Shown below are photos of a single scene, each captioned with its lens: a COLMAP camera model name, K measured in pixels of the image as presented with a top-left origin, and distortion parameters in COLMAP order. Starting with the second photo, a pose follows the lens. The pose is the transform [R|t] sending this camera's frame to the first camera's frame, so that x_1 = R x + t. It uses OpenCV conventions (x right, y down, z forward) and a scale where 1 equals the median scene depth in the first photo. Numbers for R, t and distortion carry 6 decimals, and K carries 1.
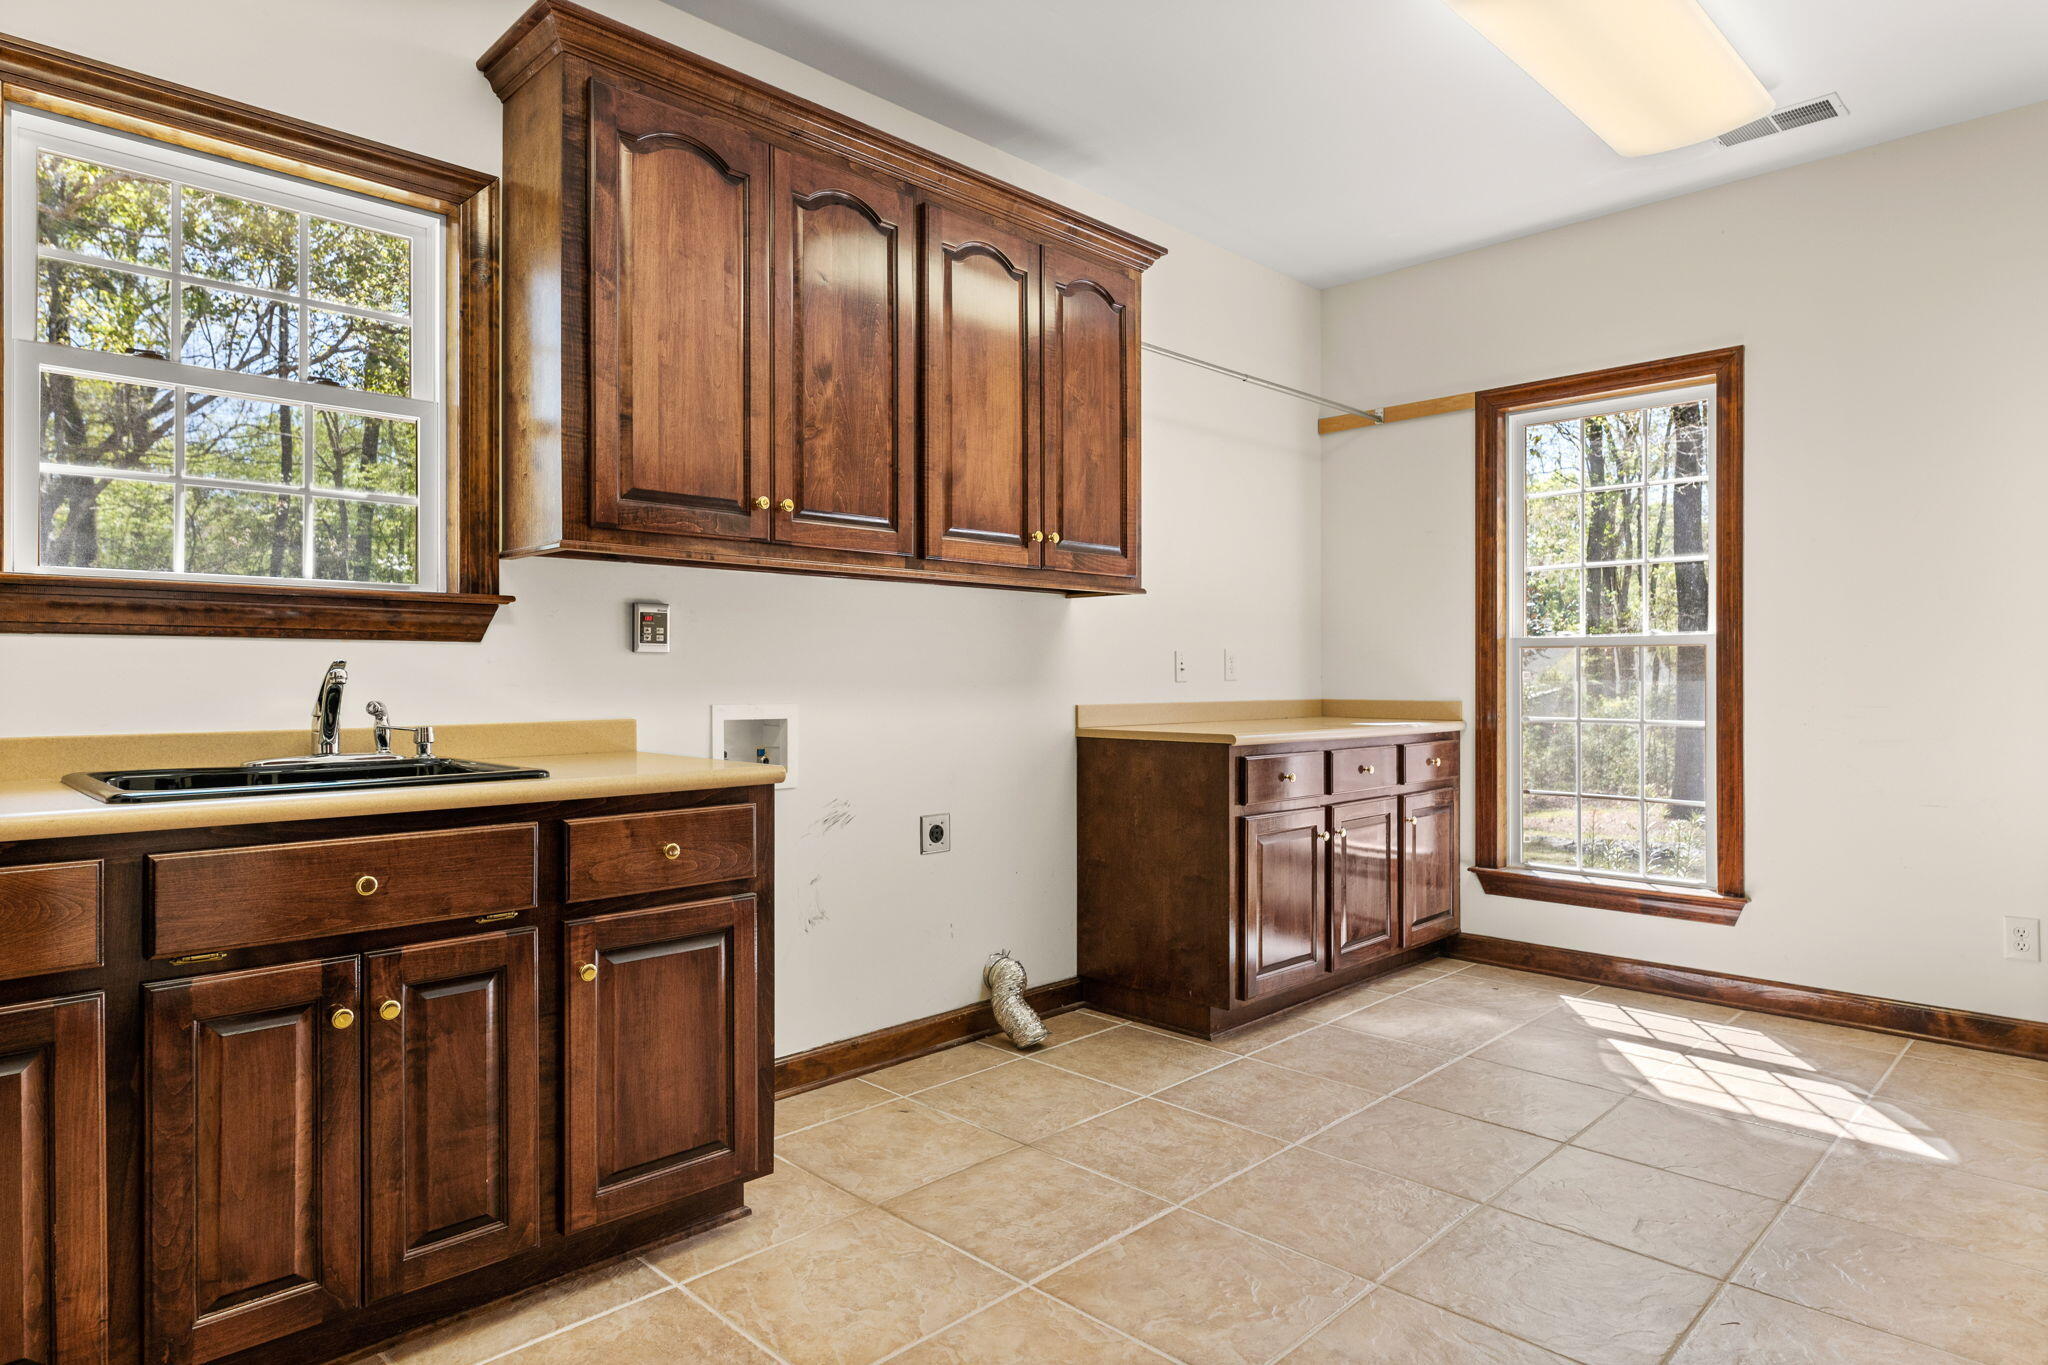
lens RADIAL K [[1135.6, 0, 1029.1], [0, 1135.6, 673.2], [0, 0, 1]] dist [-0.003002, -0.001801]
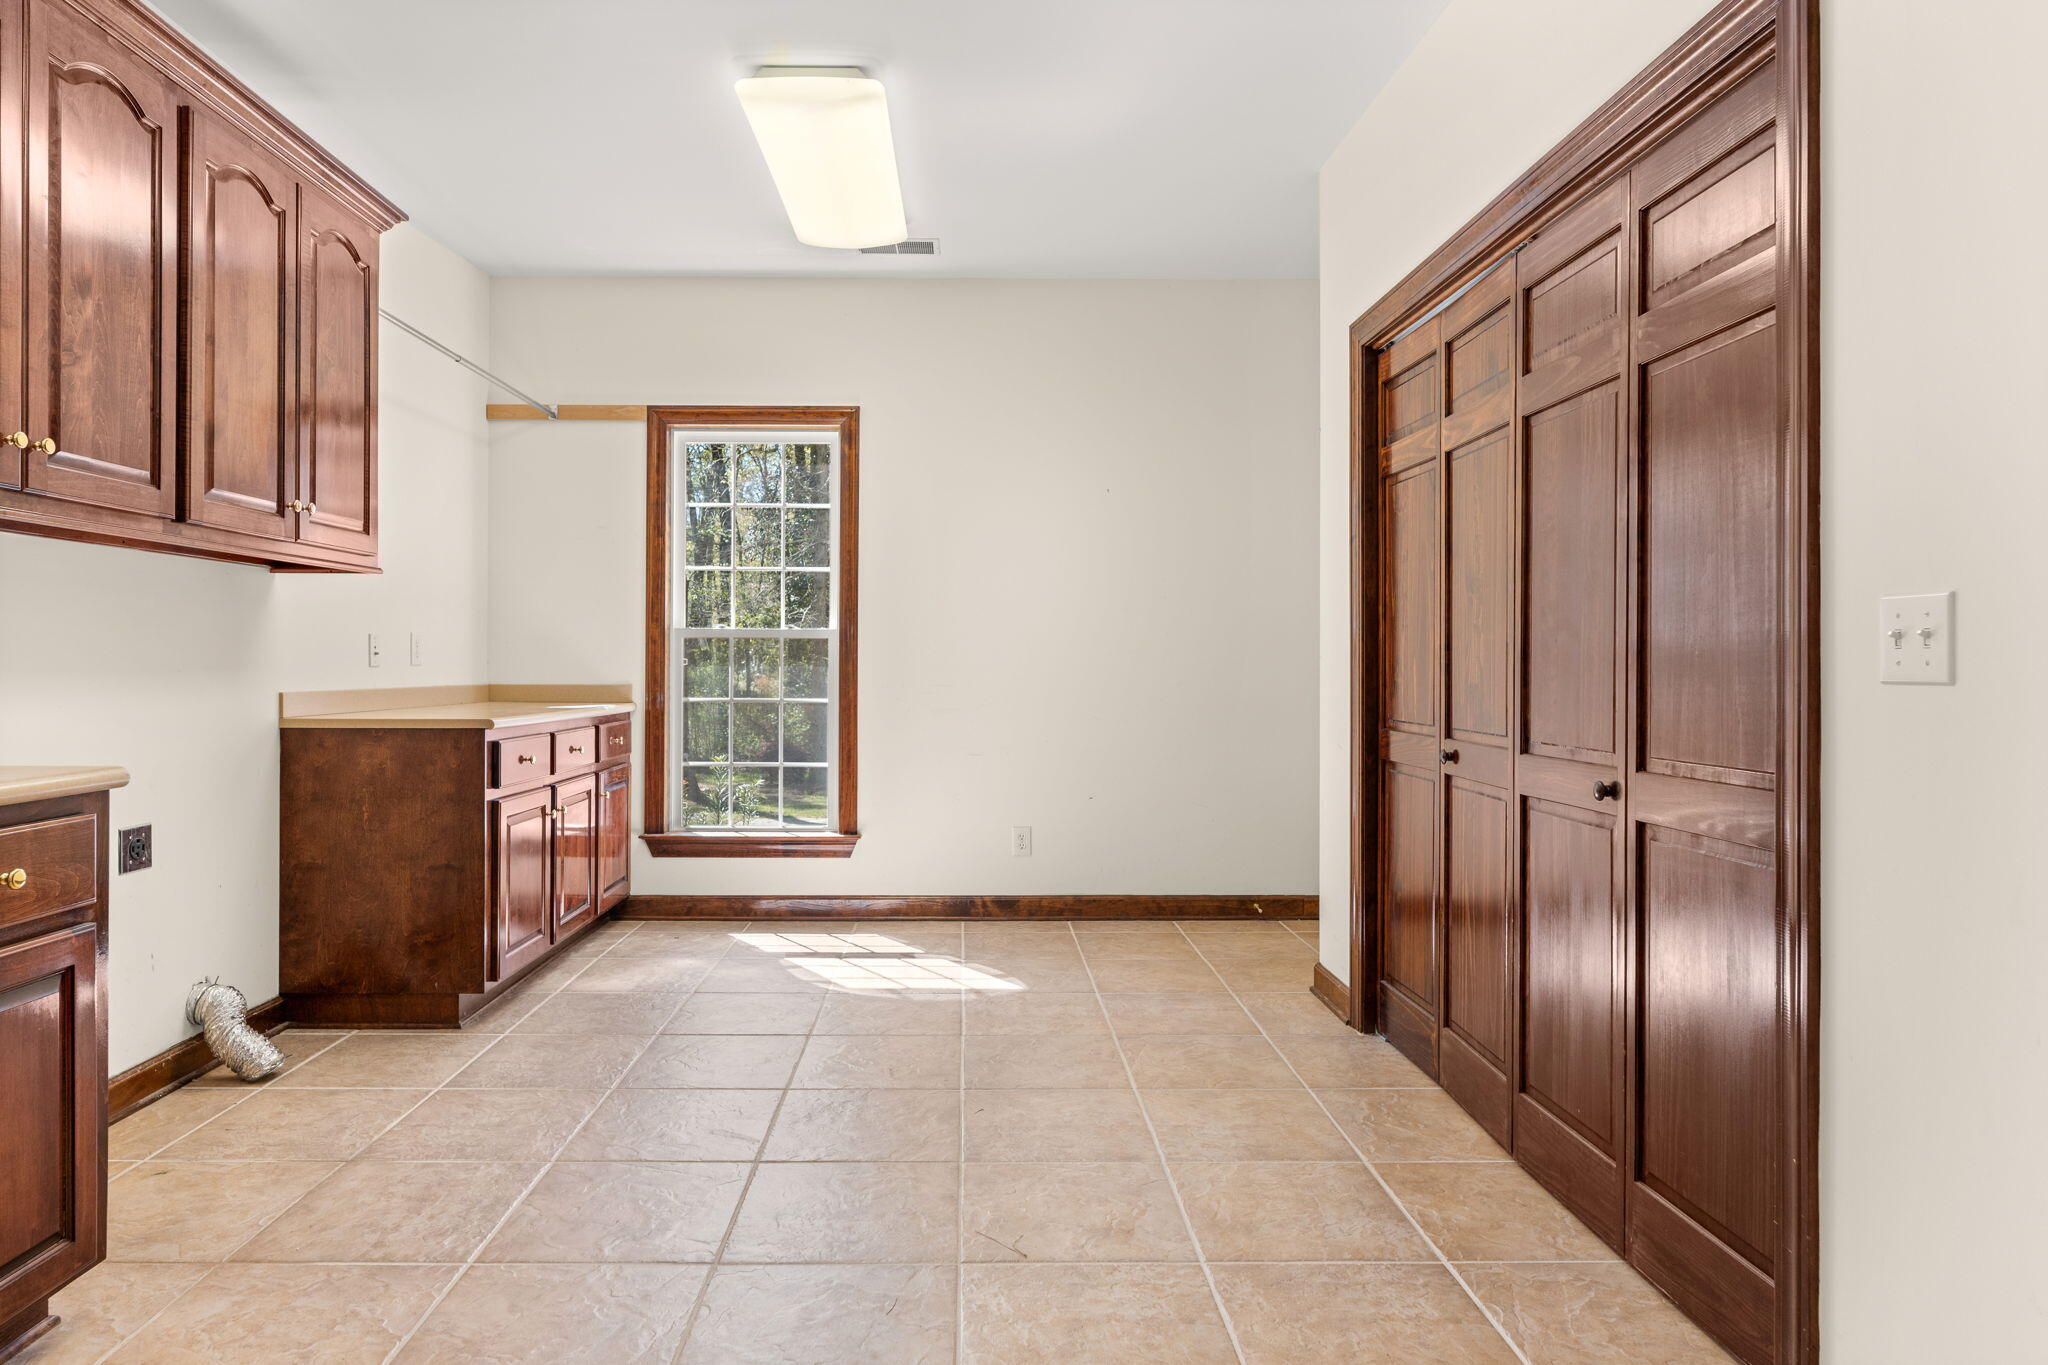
lens RADIAL K [[1137.9, 0, 949.2], [0, 1137.9, 660.8], [0, 0, 1]] dist [-0.002619, -0.001172]
pose [[0.726996, 0.004753, 0.686626, -0.211928], [-0.006190, 0.999981, -0.000369, 0.000131], [-0.686614, -0.003982, 0.727011, -0.014785]]
